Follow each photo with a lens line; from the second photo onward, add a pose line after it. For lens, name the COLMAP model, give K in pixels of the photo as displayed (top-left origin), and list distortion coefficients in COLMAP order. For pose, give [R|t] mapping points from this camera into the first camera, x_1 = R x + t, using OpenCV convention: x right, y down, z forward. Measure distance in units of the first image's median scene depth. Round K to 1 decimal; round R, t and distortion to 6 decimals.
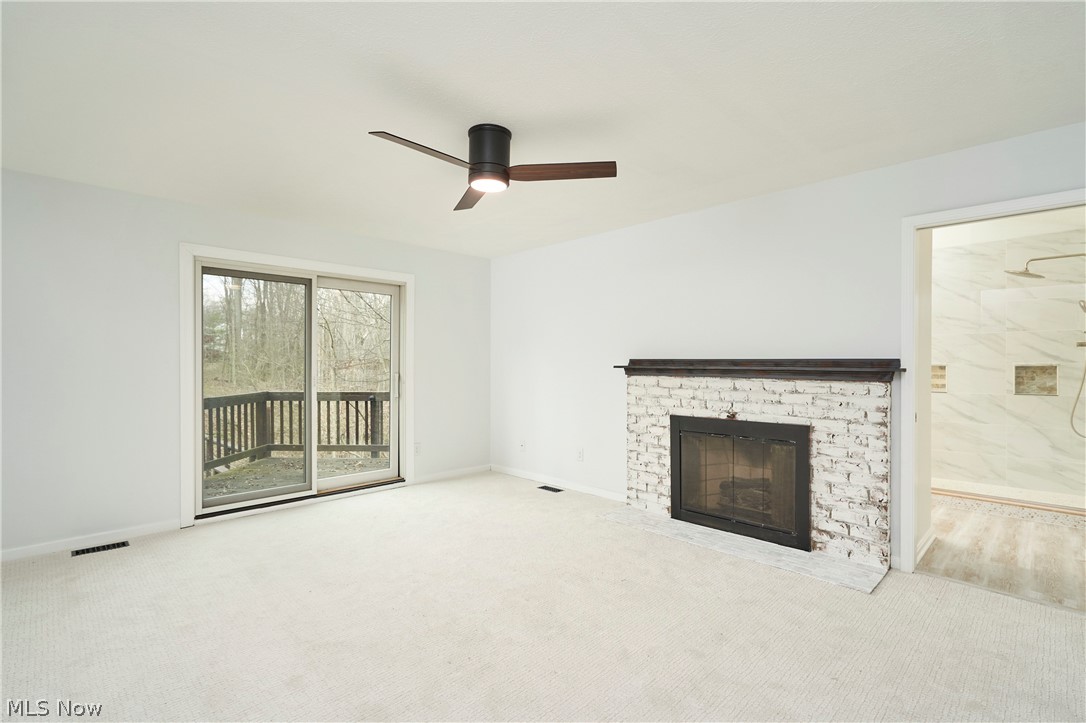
lens RADIAL K [[516.6, 0, 547.3], [0, 516.6, 365.8], [0, 0, 1]] dist [0.004963, -0.000137]
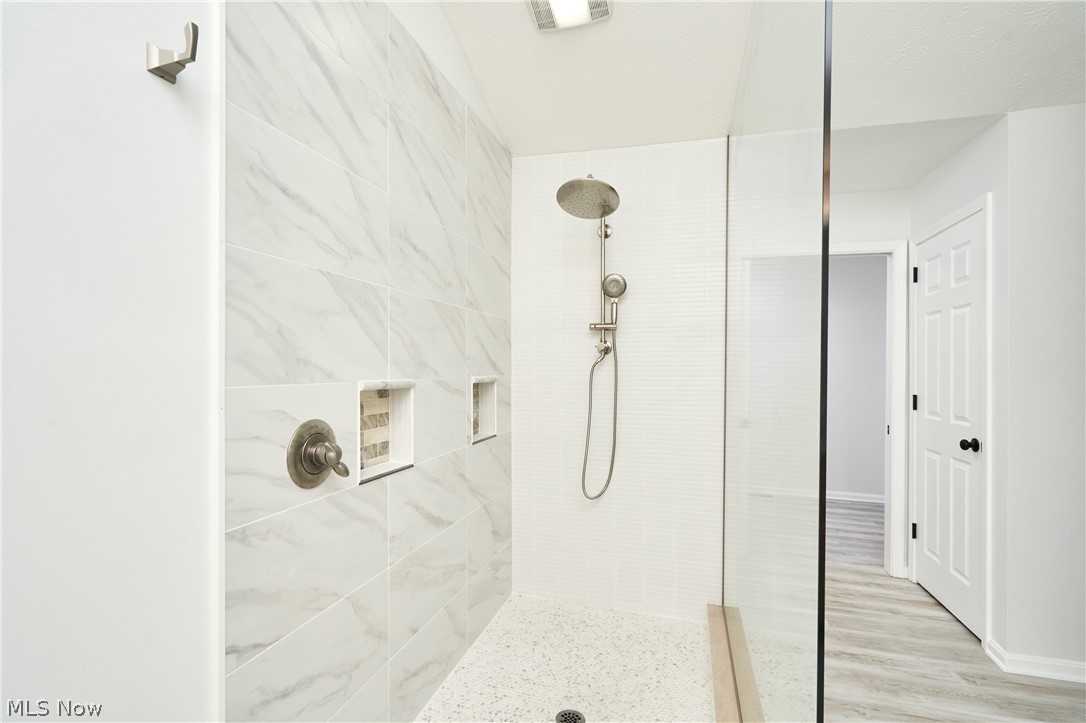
lens RADIAL K [[516.6, 0, 547.3], [0, 516.6, 365.8], [0, 0, 1]] dist [0.004963, -0.000137]
pose [[-0.487704, -0.002610, 0.873005, 0.463798], [-0.008887, 0.999959, -0.001975, -0.014718], [-0.872964, -0.008722, -0.487707, 1.169042]]
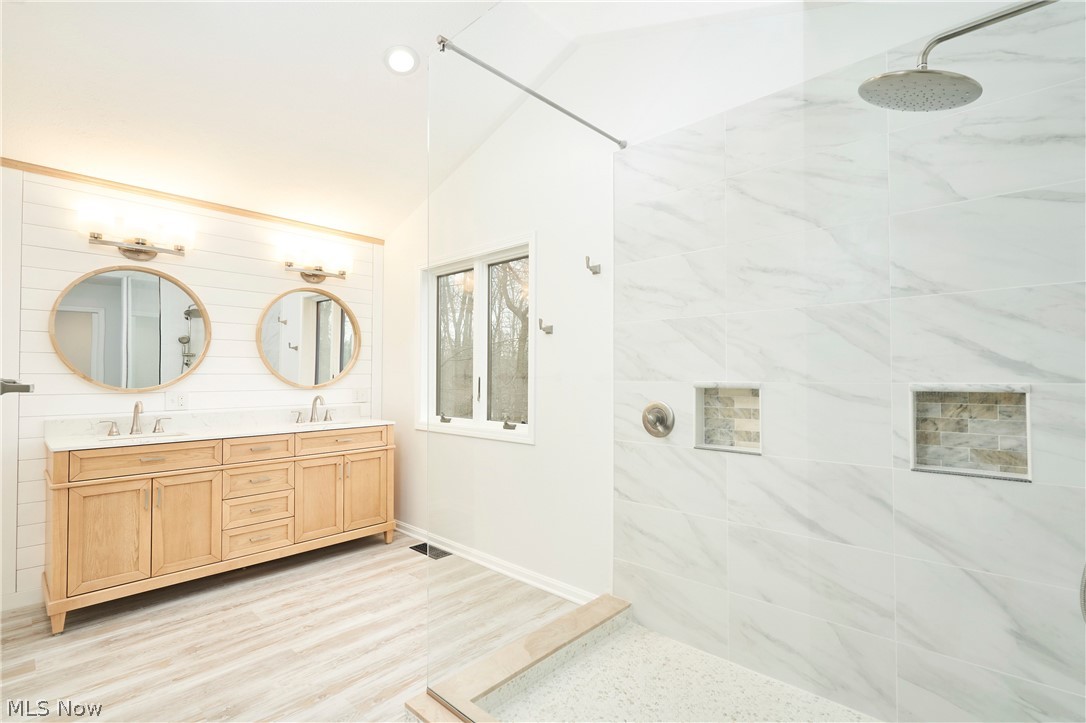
lens RADIAL K [[516.6, 0, 547.3], [0, 516.6, 365.8], [0, 0, 1]] dist [0.004963, -0.000137]
pose [[0.999985, -0.001494, 0.005200, 0.646530], [0.001613, 0.999735, -0.022985, -0.009094], [-0.005165, 0.022993, 0.999722, 0.641139]]
